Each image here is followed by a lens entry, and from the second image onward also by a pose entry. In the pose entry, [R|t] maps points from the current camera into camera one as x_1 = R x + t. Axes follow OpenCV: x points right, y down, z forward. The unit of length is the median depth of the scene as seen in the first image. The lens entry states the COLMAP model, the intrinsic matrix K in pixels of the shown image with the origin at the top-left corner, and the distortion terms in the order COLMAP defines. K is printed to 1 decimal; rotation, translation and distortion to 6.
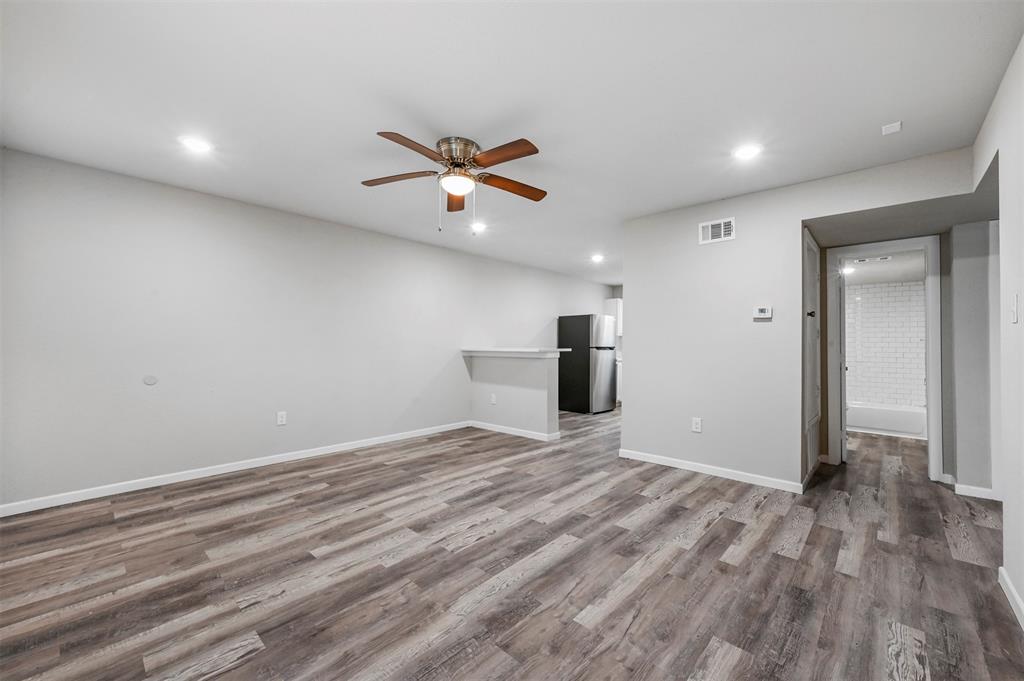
lens RADIAL K [[411.9, 0, 516.2], [0, 411.9, 334.4], [0, 0, 1]] dist [0.000642, 0.000125]
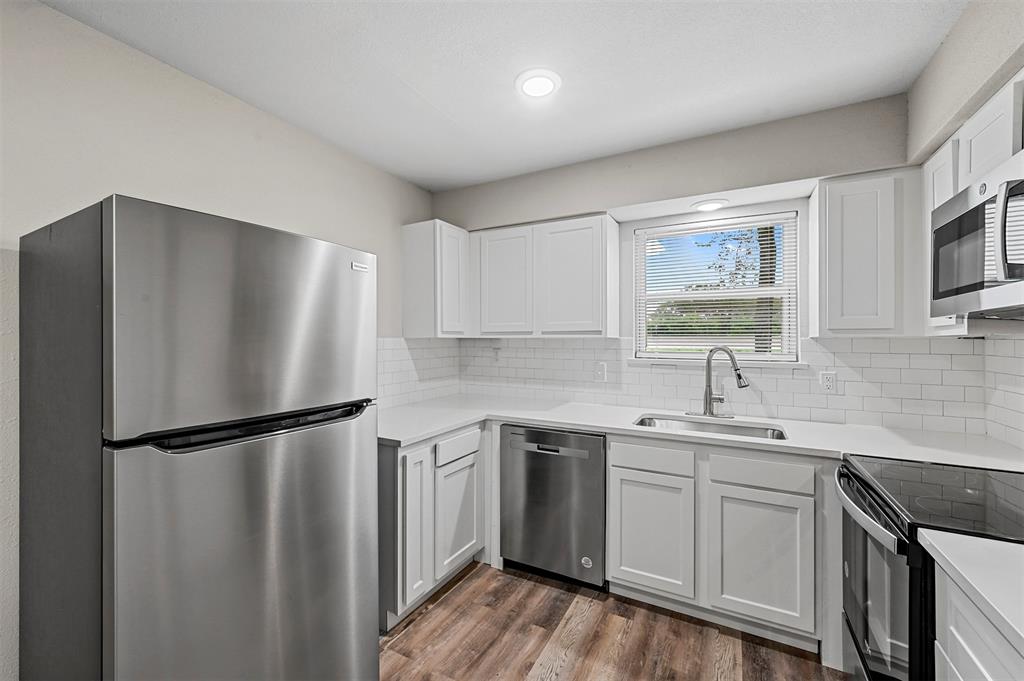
lens RADIAL K [[411.9, 0, 509.8], [0, 411.9, 342.4], [0, 0, 1]] dist [0.000642, 0.000125]
pose [[0.969545, -0.010882, 0.244671, 0.641377], [0.003484, 0.999524, 0.030648, -0.009669], [-0.244888, -0.028862, 0.969122, 1.918797]]
